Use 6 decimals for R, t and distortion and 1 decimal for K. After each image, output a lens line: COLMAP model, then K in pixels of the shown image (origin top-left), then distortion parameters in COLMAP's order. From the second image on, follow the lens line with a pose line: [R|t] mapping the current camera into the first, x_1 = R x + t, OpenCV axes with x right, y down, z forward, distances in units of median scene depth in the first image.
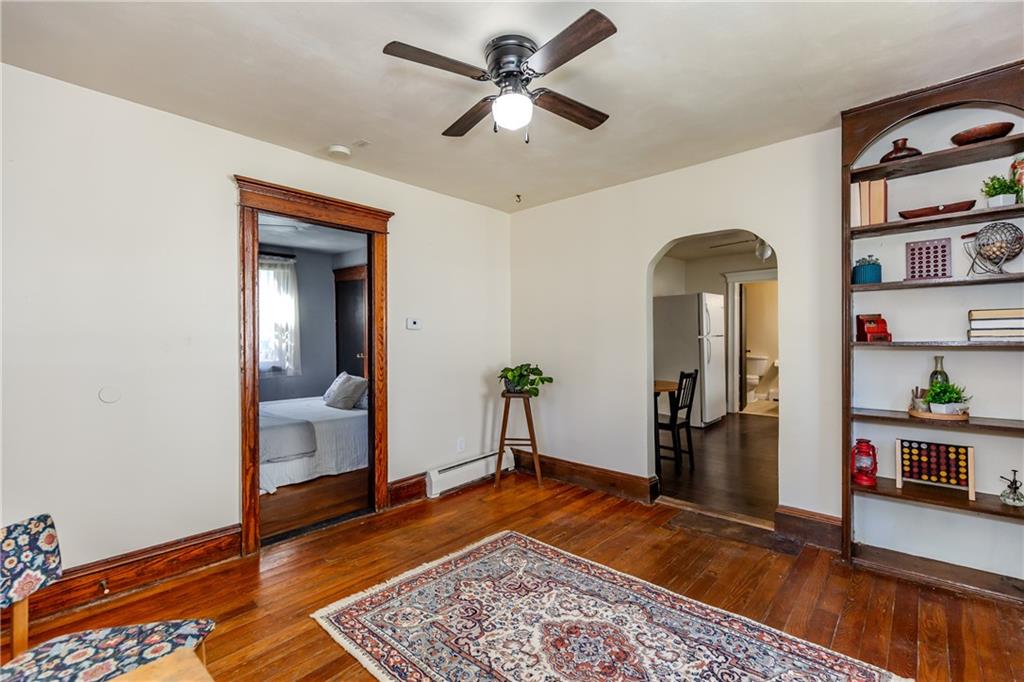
lens RADIAL K [[461.7, 0, 509.6], [0, 461.7, 338.1], [0, 0, 1]] dist [0.002393, -0.000988]
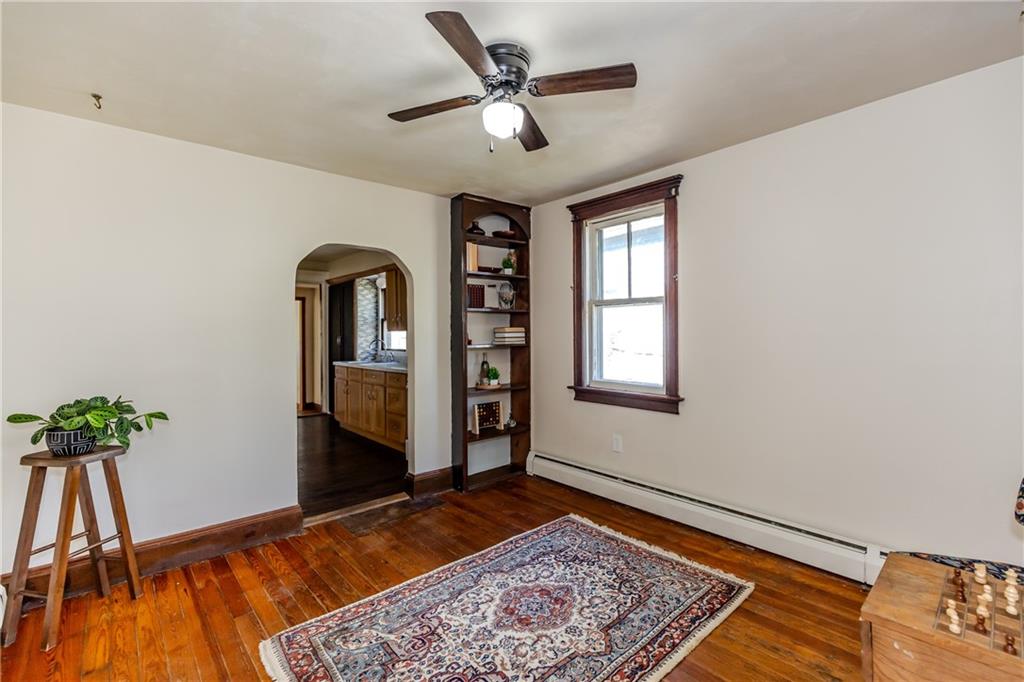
lens RADIAL K [[461.7, 0, 521.8], [0, 461.7, 327.2], [0, 0, 1]] dist [0.002393, -0.000988]
pose [[0.094192, 0.017329, 0.995403, -0.810381], [0.012655, 0.999747, -0.018602, -0.023595], [-0.995474, 0.014349, 0.093949, 0.710206]]
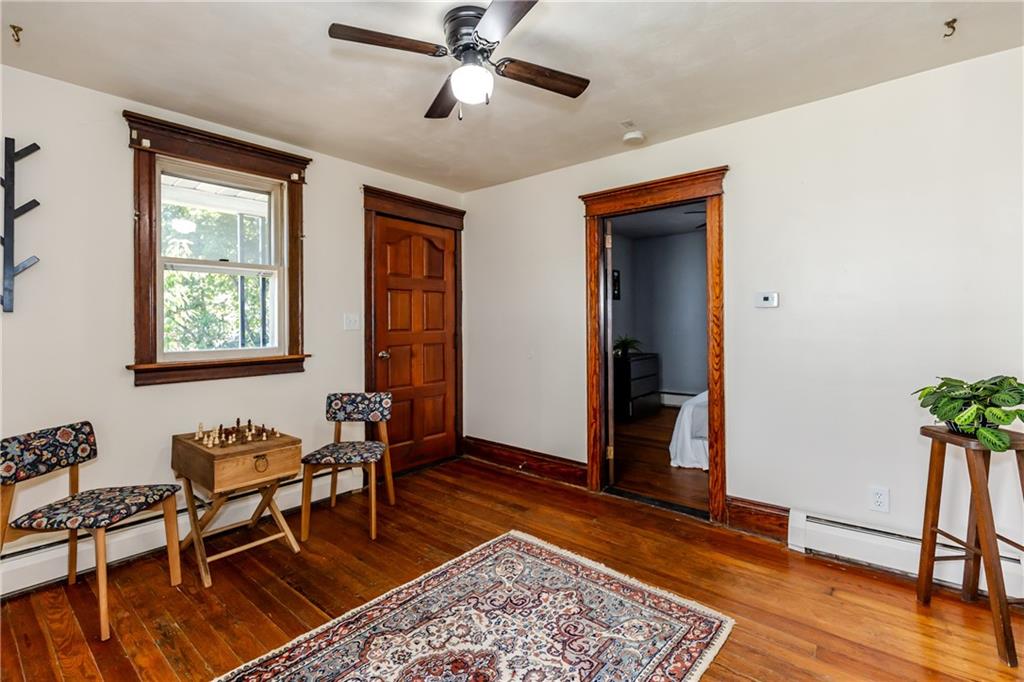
lens RADIAL K [[461.7, 0, 512.8], [0, 461.7, 319.9], [0, 0, 1]] dist [0.002393, -0.000988]
pose [[0.030116, -0.000178, -0.999546, 0.794285], [0.004357, 0.999991, -0.000047, -0.001333], [0.999537, -0.004354, 0.030117, 0.858896]]
